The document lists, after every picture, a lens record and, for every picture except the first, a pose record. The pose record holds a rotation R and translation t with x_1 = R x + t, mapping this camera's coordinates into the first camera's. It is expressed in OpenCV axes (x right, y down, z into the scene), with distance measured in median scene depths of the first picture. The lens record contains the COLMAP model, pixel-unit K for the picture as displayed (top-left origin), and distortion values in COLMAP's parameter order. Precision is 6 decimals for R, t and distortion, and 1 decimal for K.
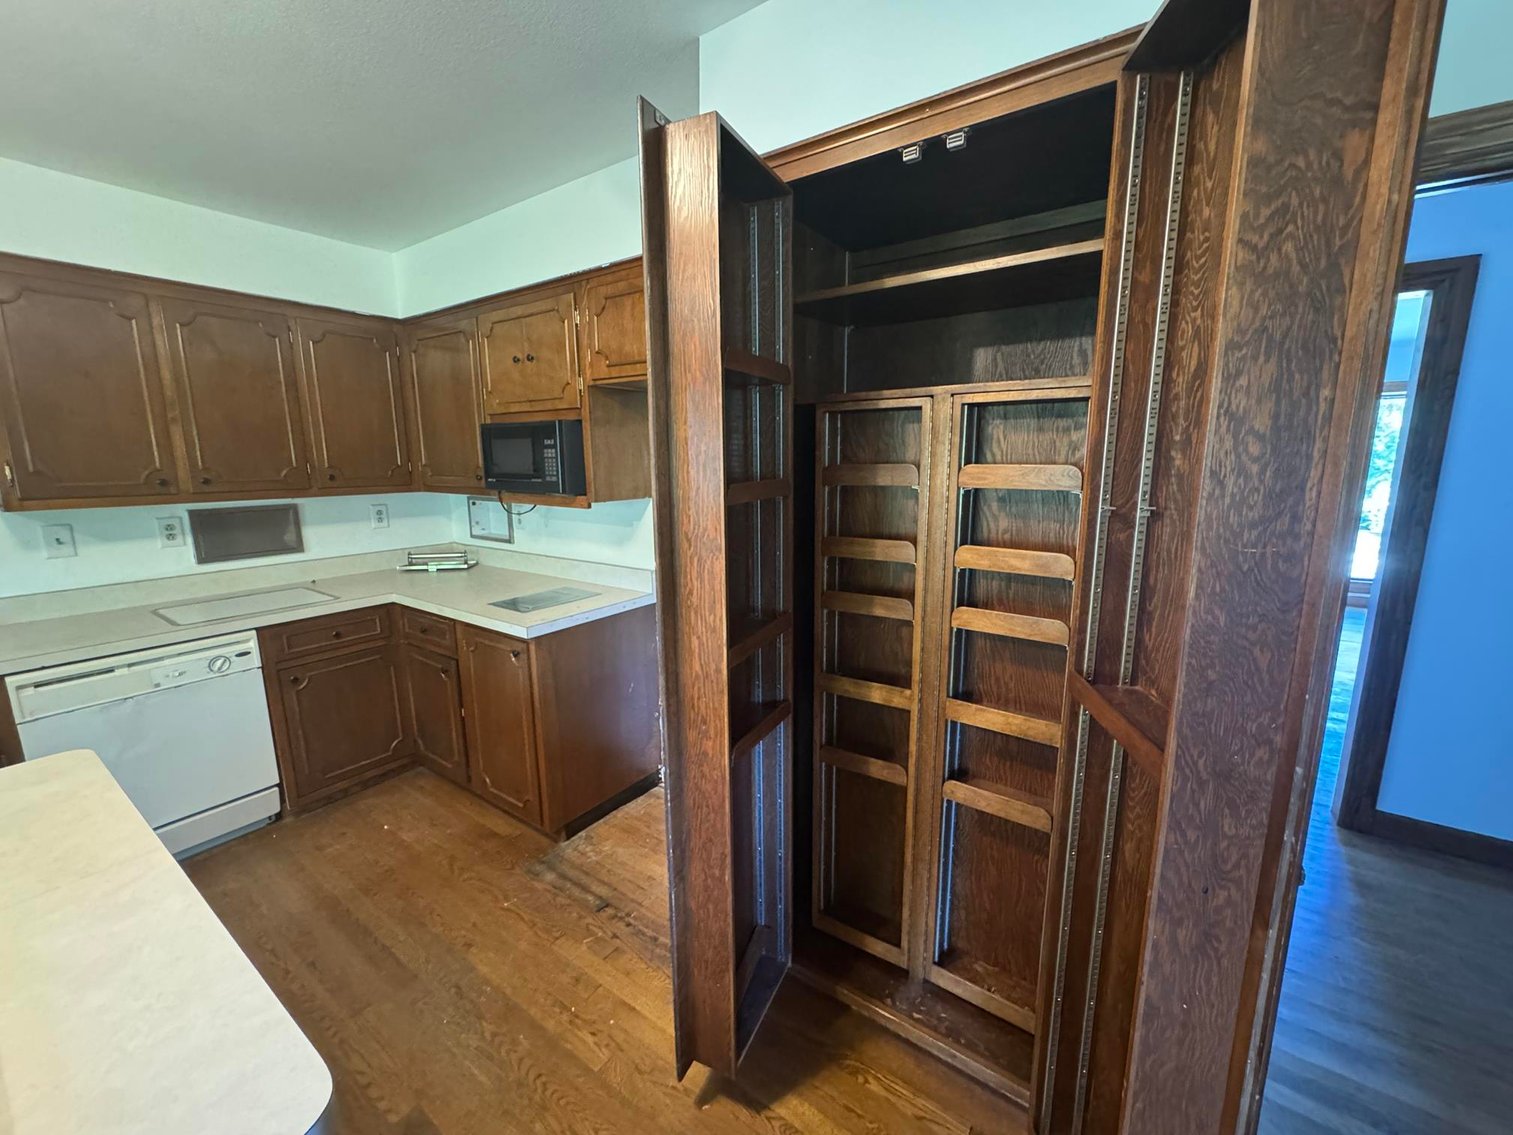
lens RADIAL K [[606.6, 0, 759.7], [0, 606.6, 562.0], [0, 0, 1]] dist [-0.000381, -0.000046]
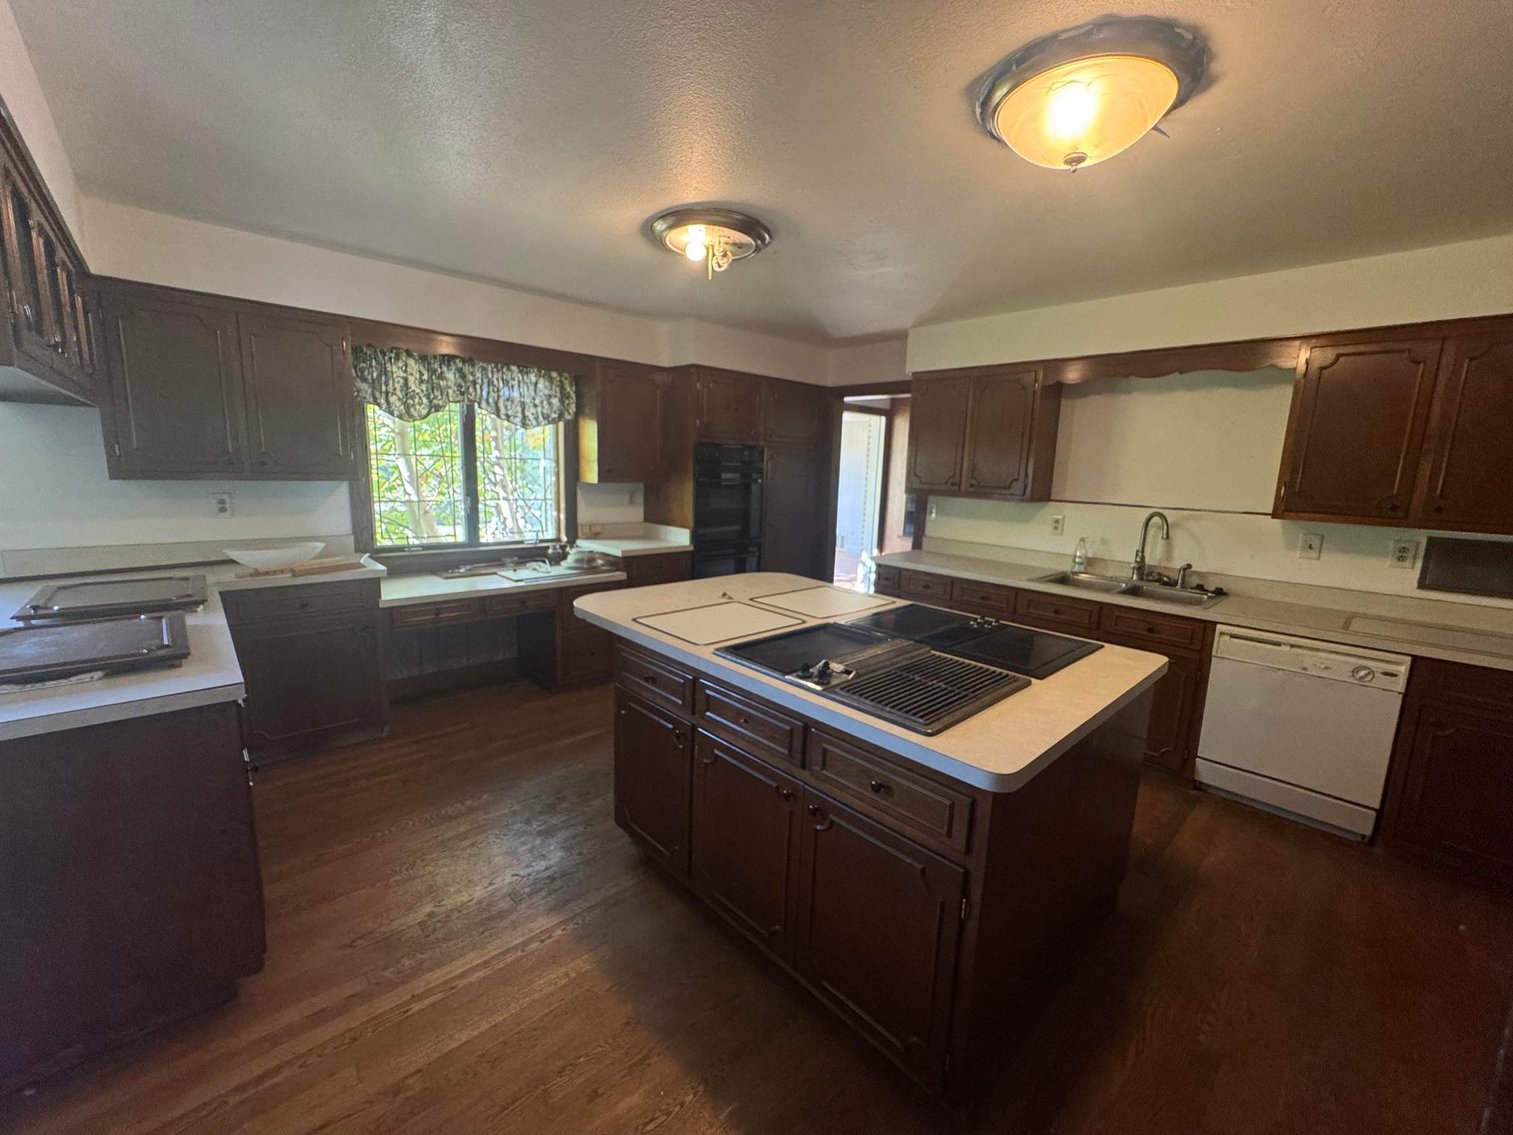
lens RADIAL K [[606.6, 0, 758.1], [0, 606.6, 565.2], [0, 0, 1]] dist [-0.000381, -0.000046]
pose [[-0.194892, 0.157971, -0.968020, 0.327684], [-0.203092, 0.959056, 0.197397, -0.012109], [0.959568, 0.235068, -0.154830, 0.080196]]
